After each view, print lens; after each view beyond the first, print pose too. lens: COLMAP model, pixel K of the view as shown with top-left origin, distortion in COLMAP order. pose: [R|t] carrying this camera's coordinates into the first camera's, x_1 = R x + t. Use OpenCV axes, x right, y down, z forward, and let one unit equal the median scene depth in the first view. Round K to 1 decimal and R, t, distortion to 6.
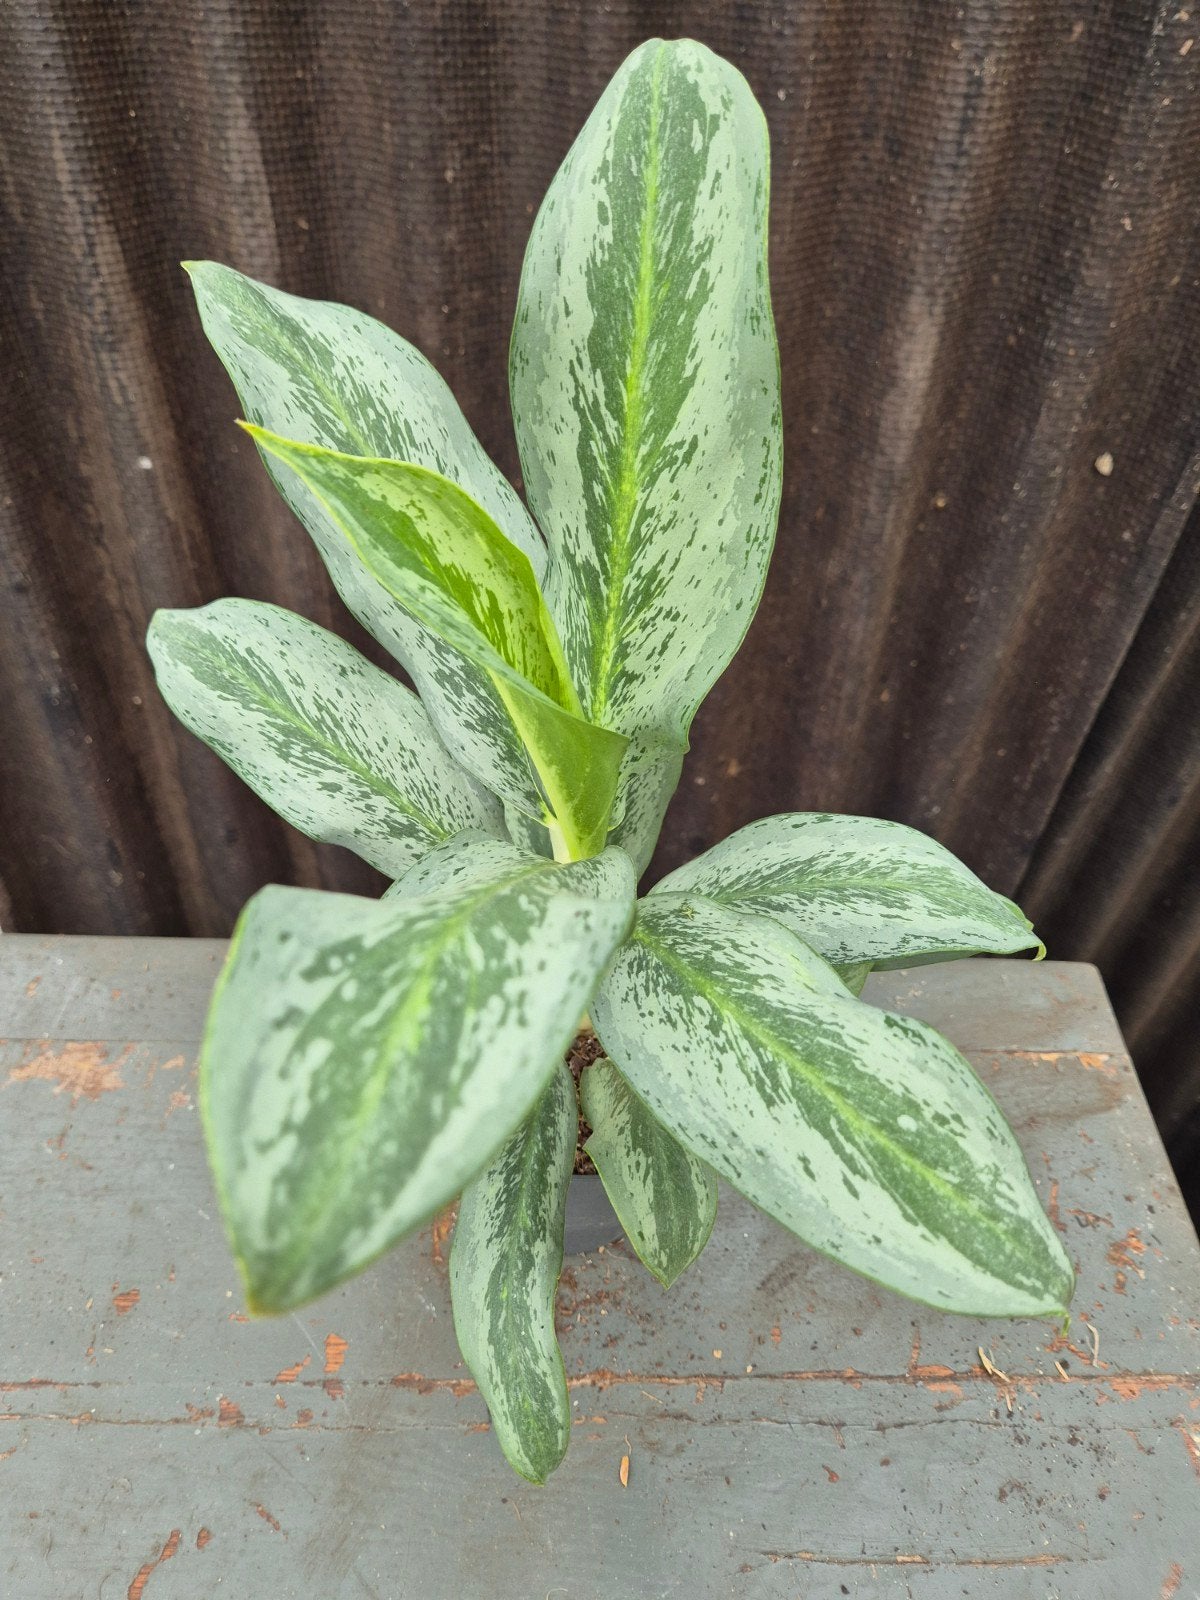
lens RADIAL K [[1075.2, 0, 598.1], [0, 1075.2, 796.8], [0, 0, 1]] dist [0.035133, -0.043748]
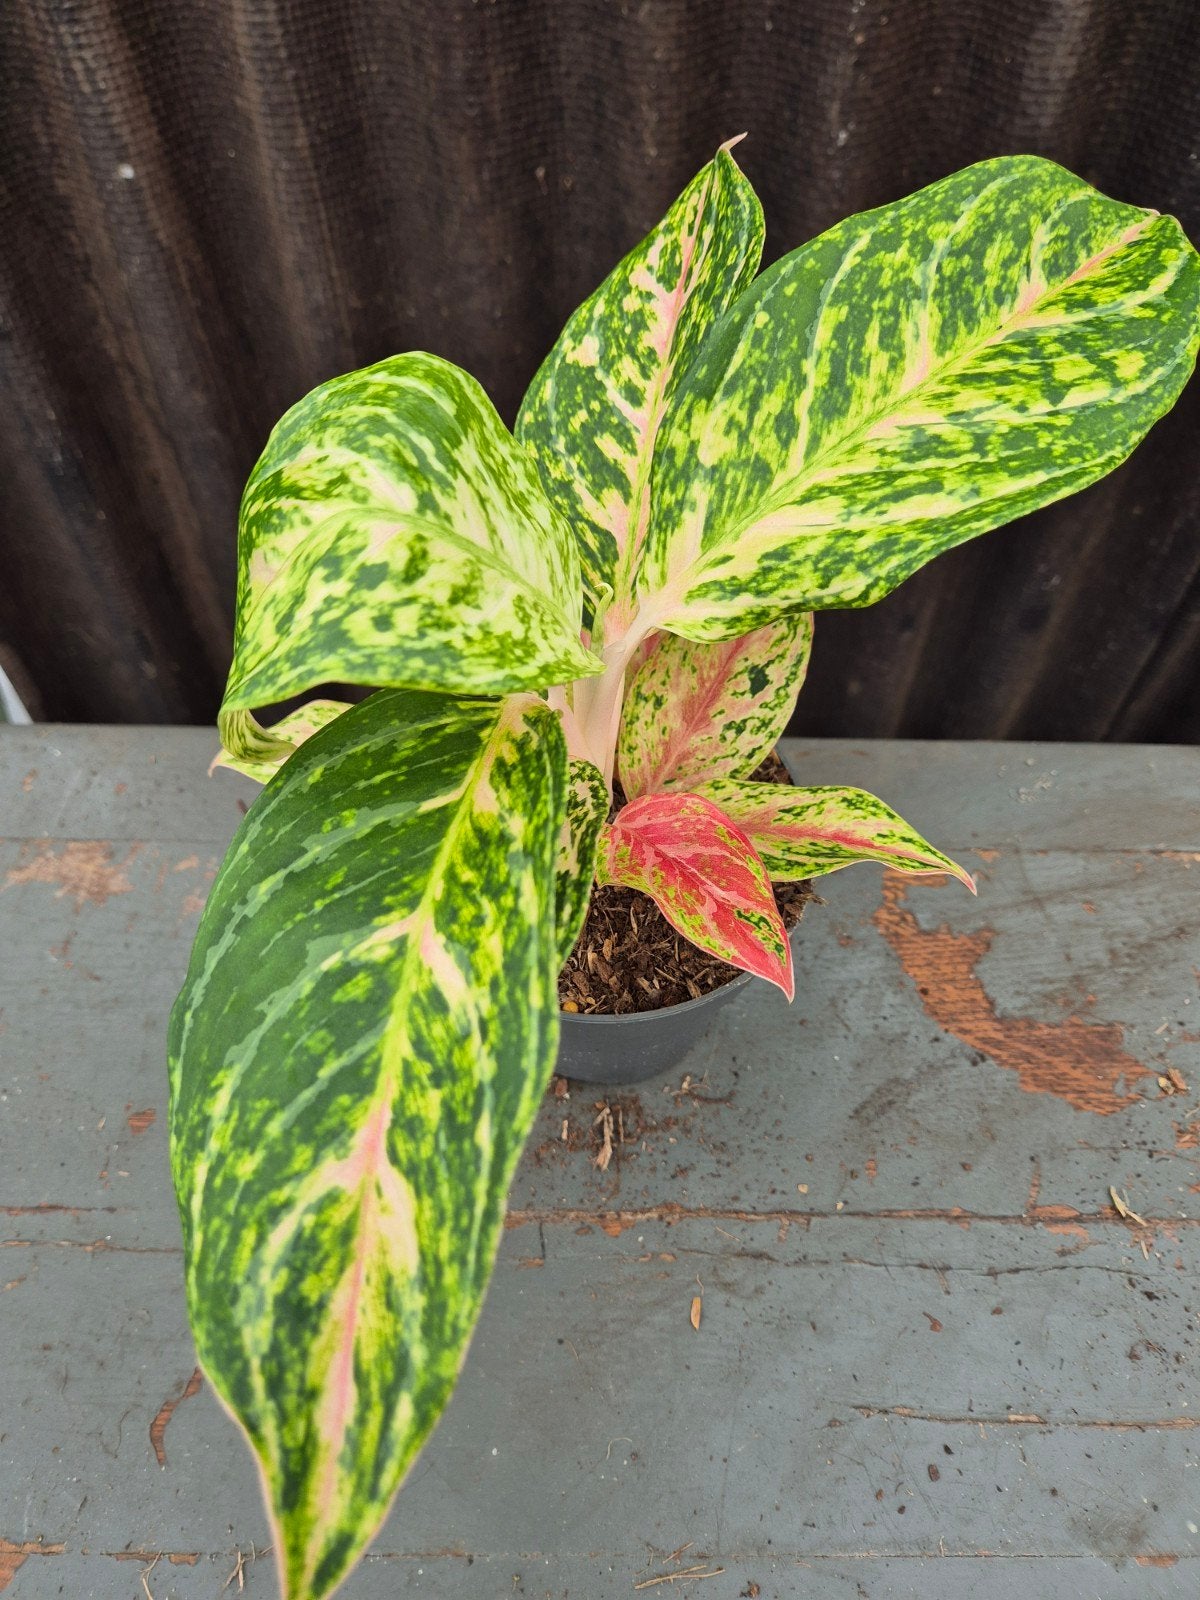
lens RADIAL K [[1075.2, 0, 598.1], [0, 1075.2, 796.8], [0, 0, 1]] dist [0.035133, -0.043748]
pose [[0.997646, -0.004175, -0.068440, 0.004782], [0.016392, 0.983726, 0.178925, 0.033584], [0.066580, -0.179625, 0.981479, 0.141589]]
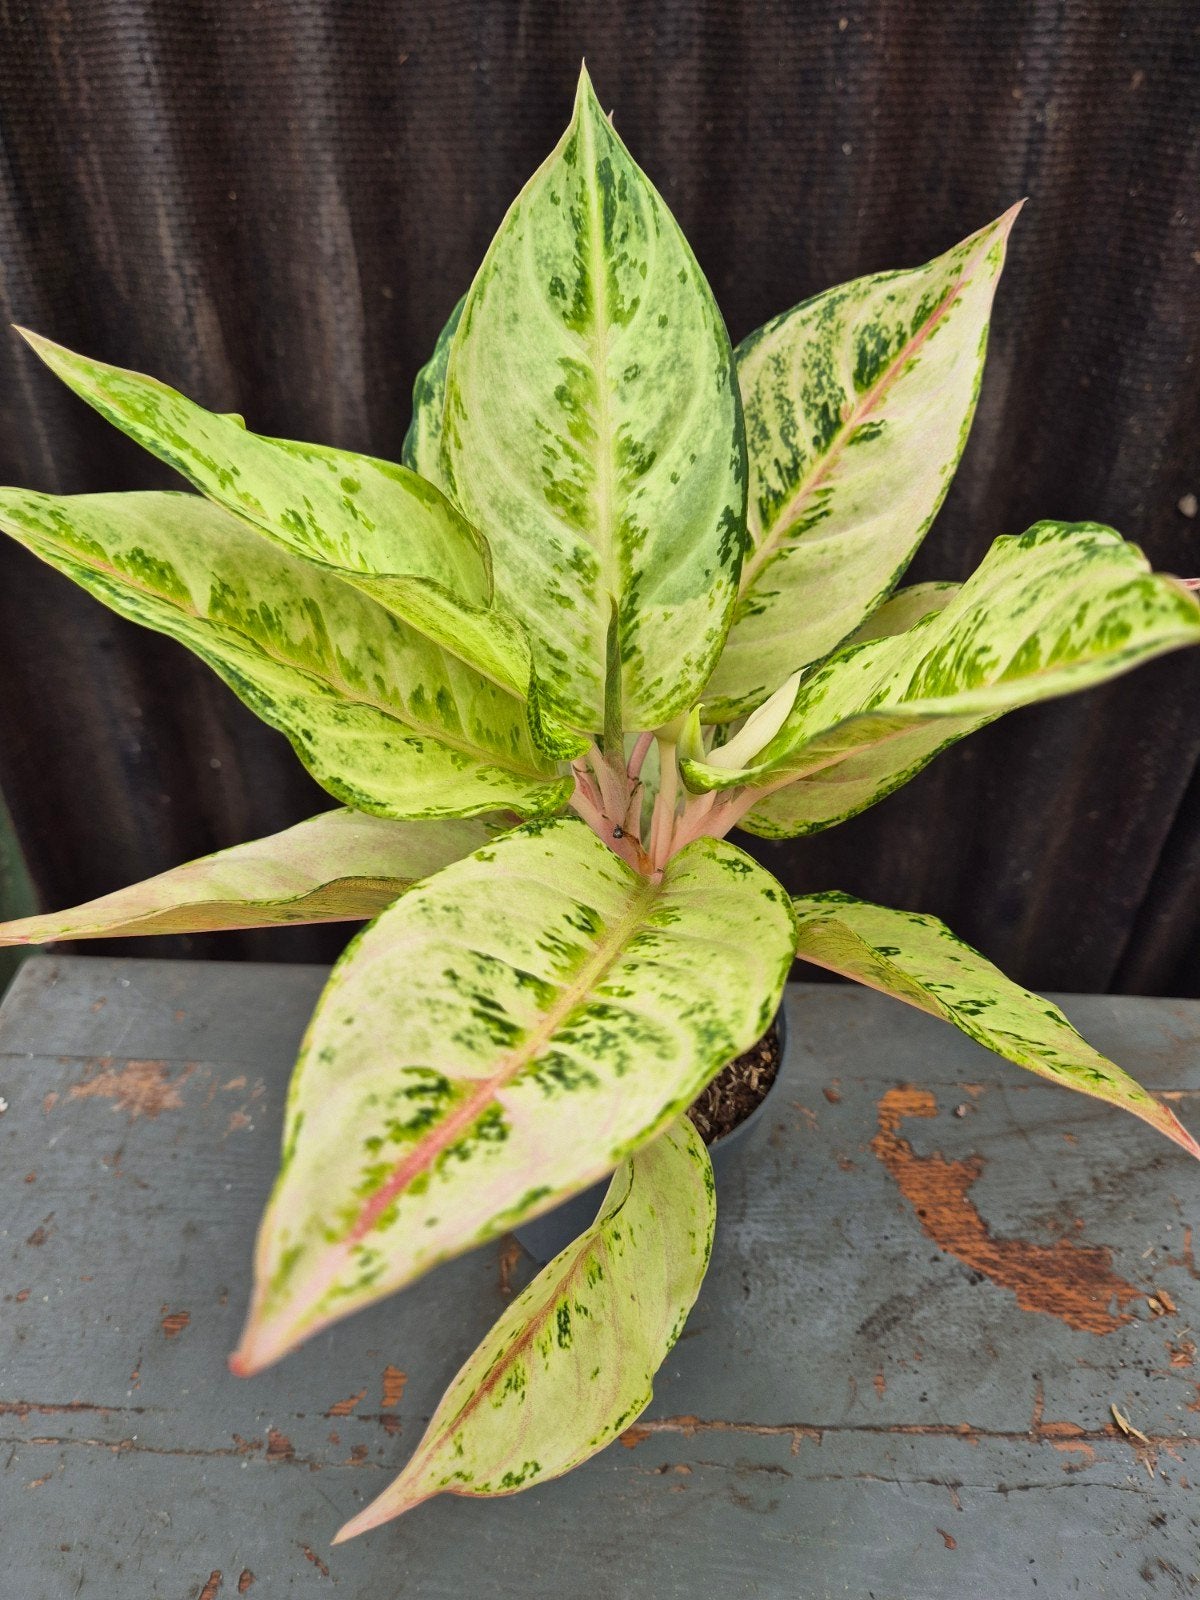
lens RADIAL K [[1078.0, 0, 600.0], [0, 1078.0, 800.0], [0, 0, 1]] dist [0.007454, -0.023025]
pose [[0.998019, -0.006122, -0.062611, -0.005758], [-0.000933, 0.993703, -0.112043, 0.089209], [0.062903, 0.111879, 0.991729, 0.035565]]
